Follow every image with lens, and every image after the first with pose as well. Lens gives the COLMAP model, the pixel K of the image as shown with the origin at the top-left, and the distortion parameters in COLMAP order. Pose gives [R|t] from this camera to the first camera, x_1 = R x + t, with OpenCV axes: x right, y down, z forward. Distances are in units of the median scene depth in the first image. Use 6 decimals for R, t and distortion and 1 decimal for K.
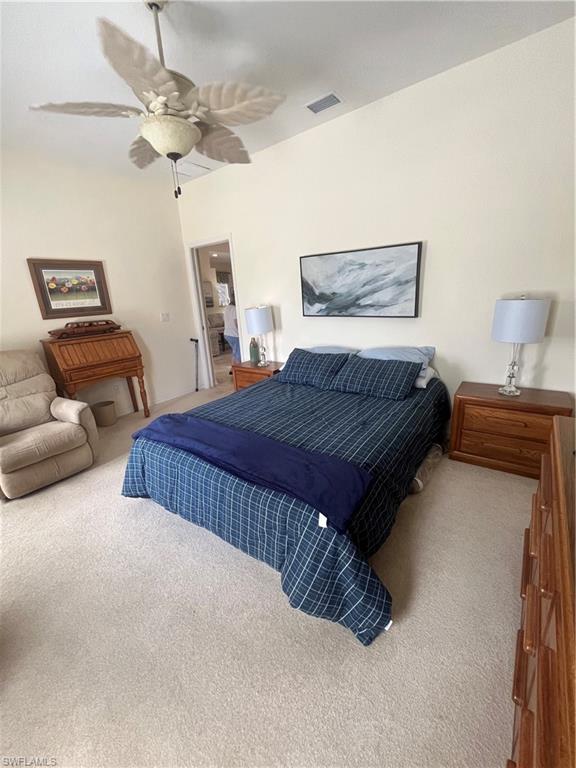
lens RADIAL K [[309.9, 0, 289.5], [0, 309.9, 383.7], [0, 0, 1]] dist [-0.002847, 0.000641]
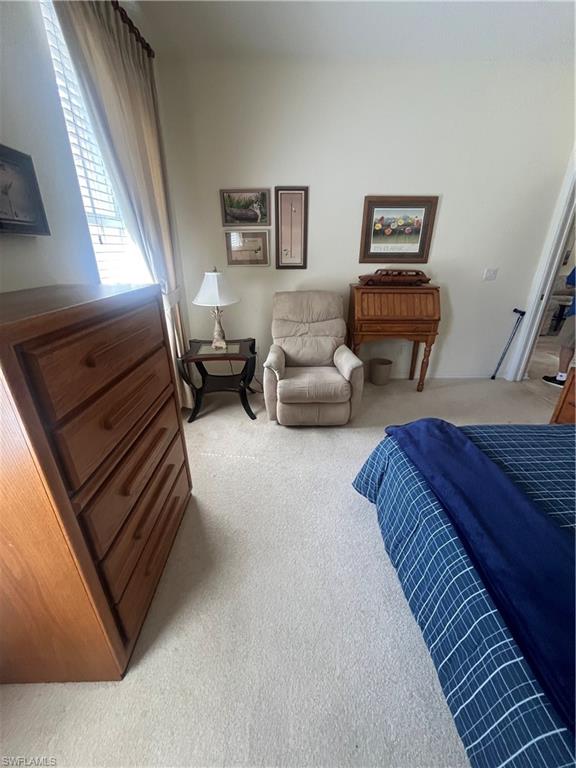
lens RADIAL K [[309.9, 0, 289.5], [0, 309.9, 383.7], [0, 0, 1]] dist [-0.002847, 0.000641]
pose [[0.606735, 0.370642, -0.703205, -0.095658], [-0.262376, 0.928441, 0.262976, -0.051512], [0.750354, 0.024947, 0.660565, 0.191938]]
